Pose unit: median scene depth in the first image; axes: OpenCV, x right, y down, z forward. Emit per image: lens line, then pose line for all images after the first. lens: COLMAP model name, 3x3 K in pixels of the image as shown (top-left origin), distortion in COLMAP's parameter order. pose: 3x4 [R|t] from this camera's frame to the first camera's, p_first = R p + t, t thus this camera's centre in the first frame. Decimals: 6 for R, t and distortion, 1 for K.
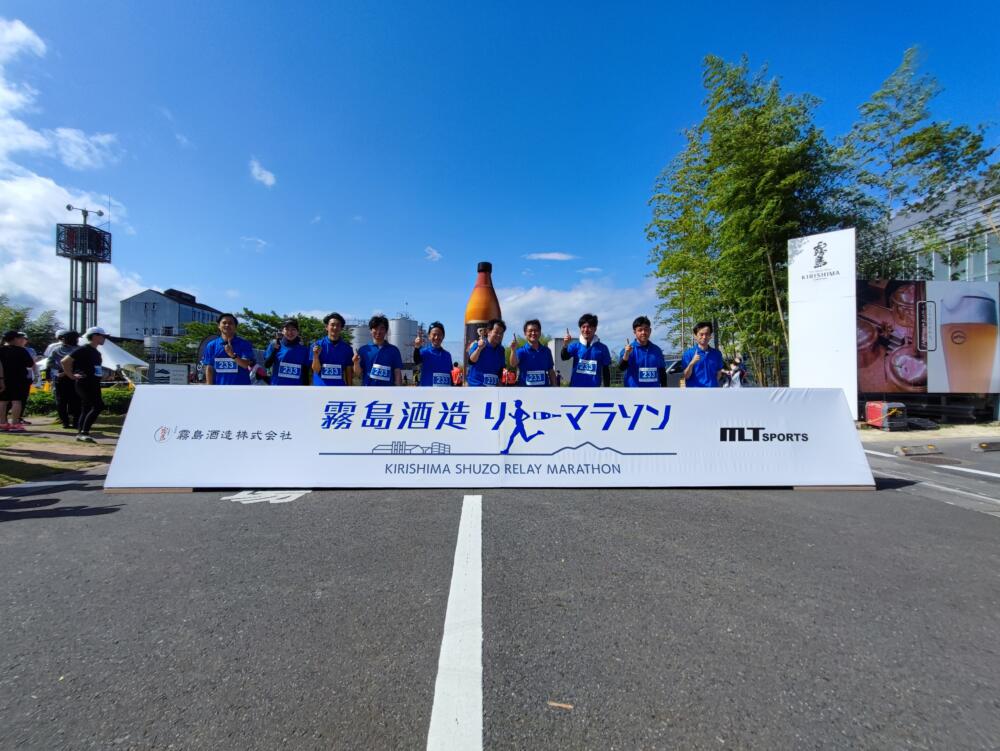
lens RADIAL K [[456.8, 0, 502.7], [0, 456.8, 375.6], [0, 0, 1]] dist [-0.002621, 0.003096]
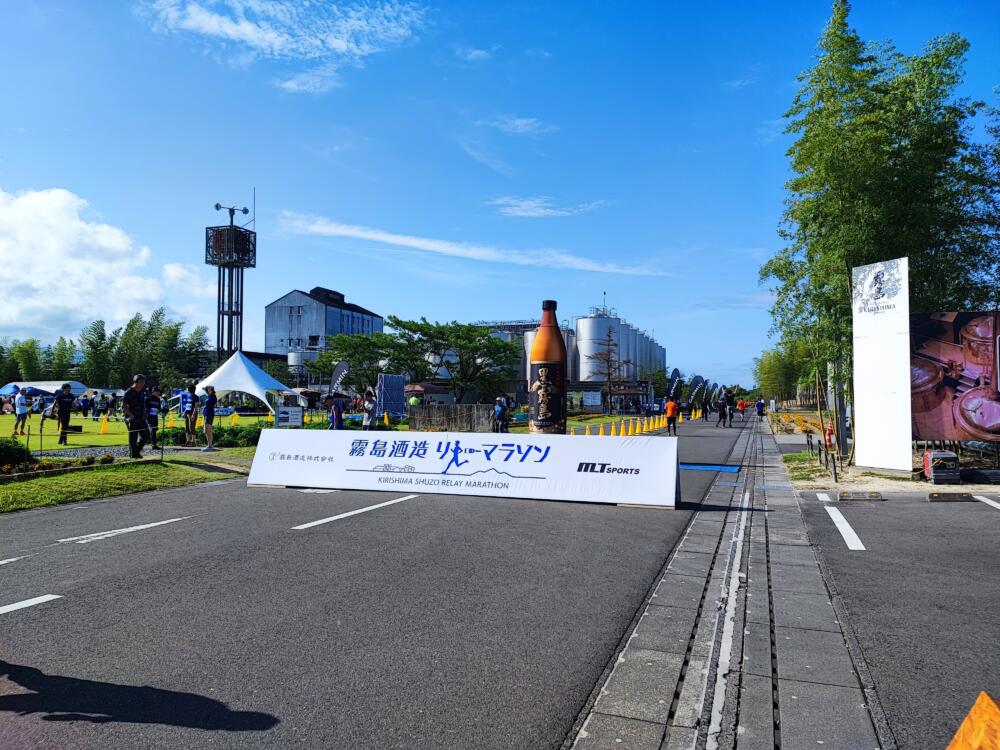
lens RADIAL K [[740.4, 0, 499.2], [0, 740.4, 371.6], [0, 0, 1]] dist [0.058483, -0.011309]
pose [[0.923586, -0.015453, -0.383080, 1.148487], [0.004081, 0.999527, -0.030479, -0.106322], [0.383370, 0.026587, 0.923212, -1.310924]]
